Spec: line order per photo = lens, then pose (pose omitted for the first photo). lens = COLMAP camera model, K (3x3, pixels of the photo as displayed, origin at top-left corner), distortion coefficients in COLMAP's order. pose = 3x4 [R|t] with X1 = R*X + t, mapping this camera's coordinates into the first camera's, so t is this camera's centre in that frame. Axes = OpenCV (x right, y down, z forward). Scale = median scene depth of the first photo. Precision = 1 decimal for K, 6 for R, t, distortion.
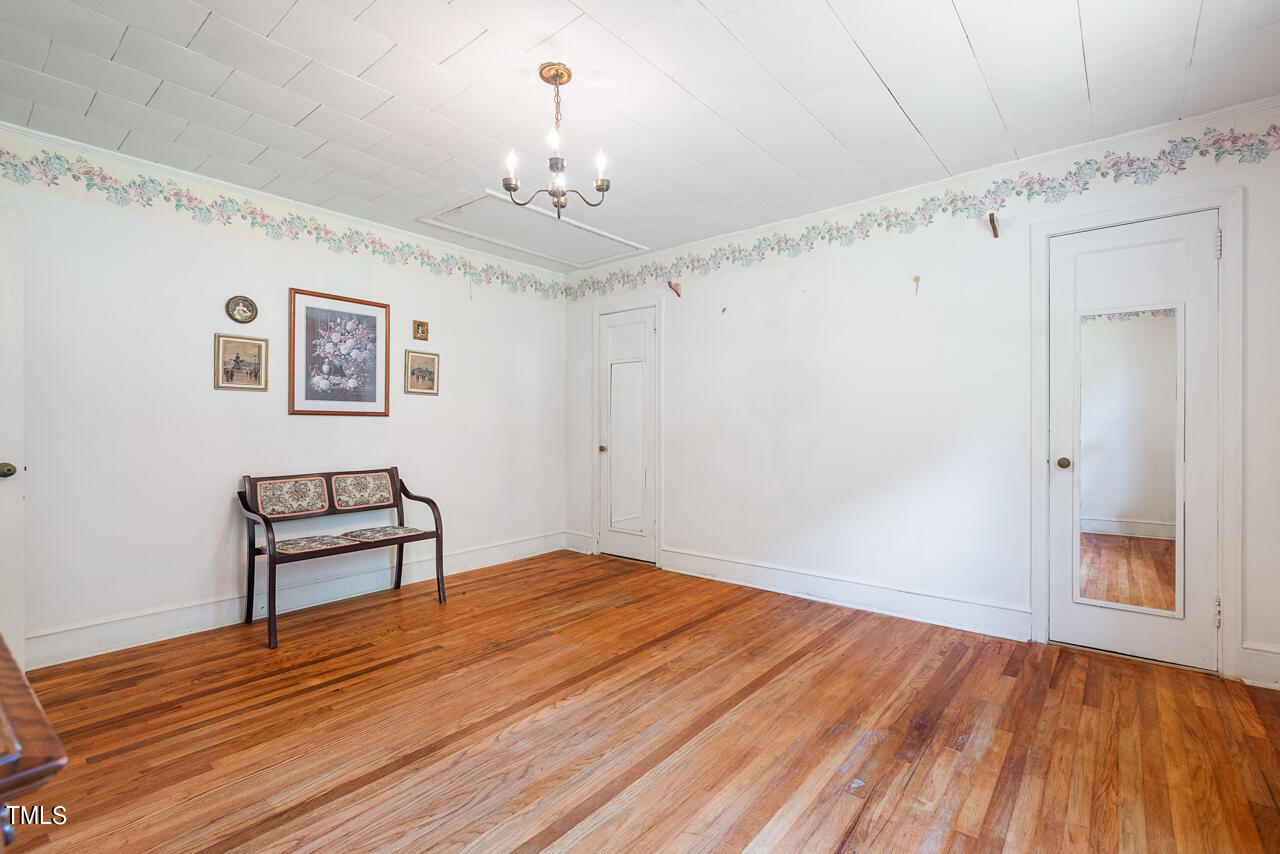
lens RADIAL K [[578.4, 0, 644.6], [0, 578.4, 422.6], [0, 0, 1]] dist [0.030082, -0.018257]
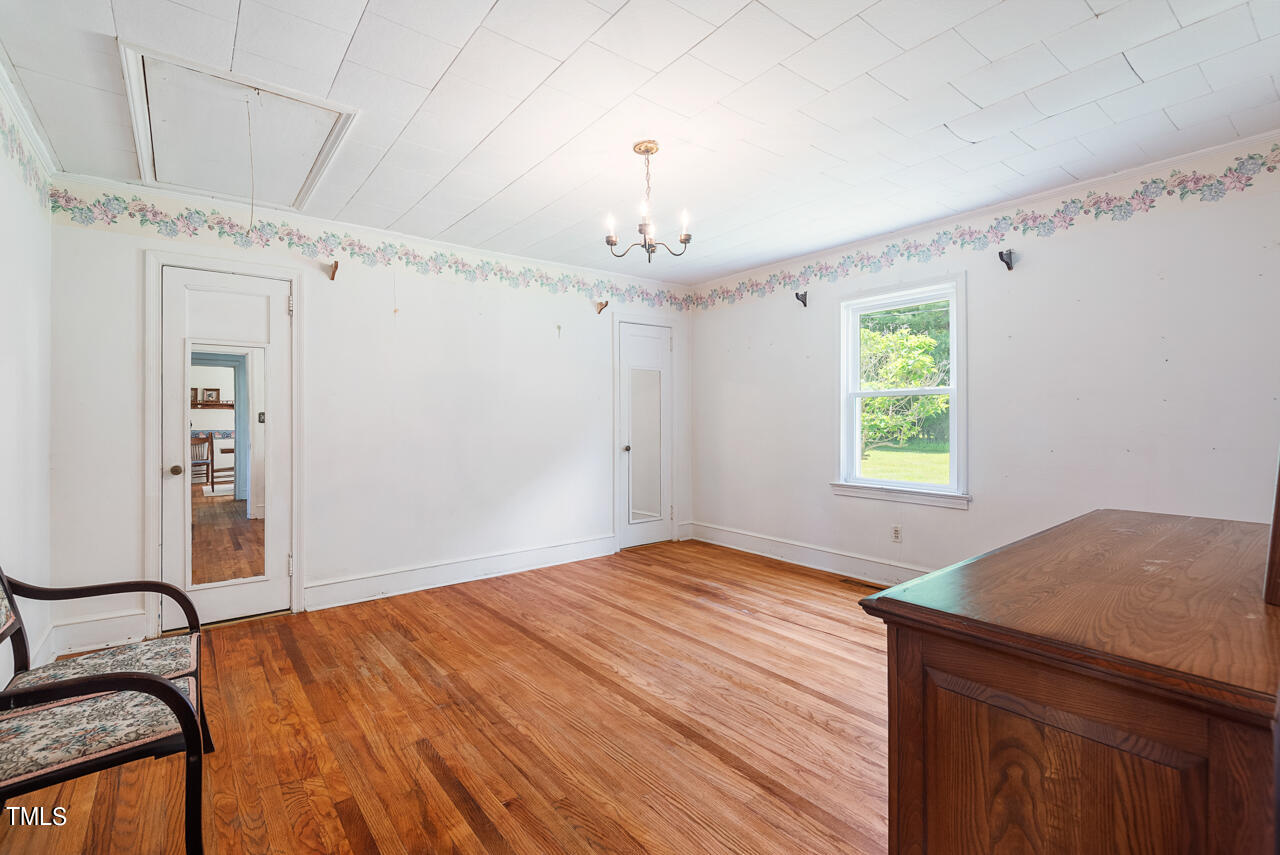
lens RADIAL K [[578.4, 0, 635.3], [0, 578.4, 422.2], [0, 0, 1]] dist [0.030082, -0.018257]
pose [[0.219248, -0.003439, 0.975663, -0.869404], [0.002502, 0.999992, 0.002962, -0.015768], [-0.975666, 0.001791, 0.219255, 0.494196]]
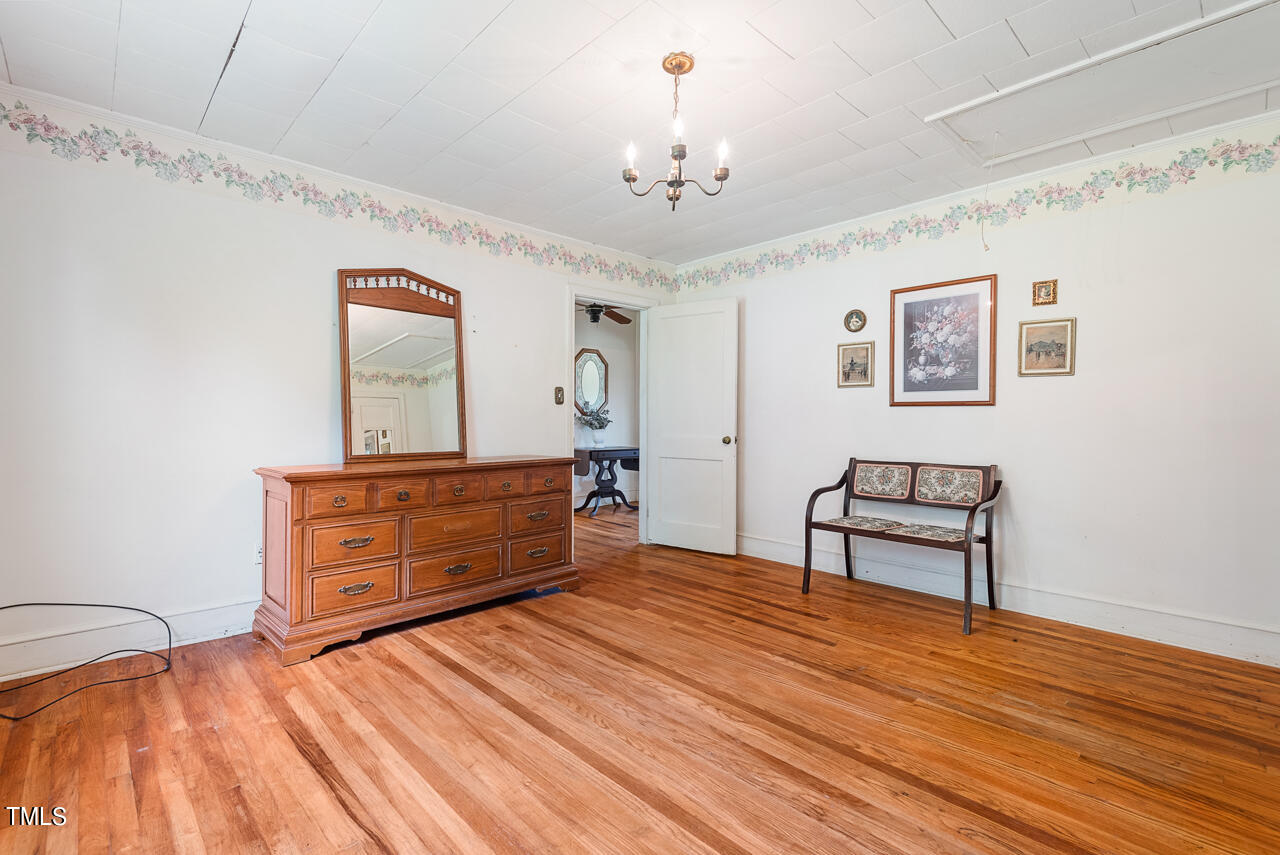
lens RADIAL K [[578.4, 0, 637.0], [0, 578.4, 421.0], [0, 0, 1]] dist [0.030082, -0.018257]
pose [[-0.123971, 0.006879, -0.992262, 0.555757], [0.003705, 0.999972, 0.006470, 0.005372], [0.992279, -0.002874, -0.123993, 0.687349]]
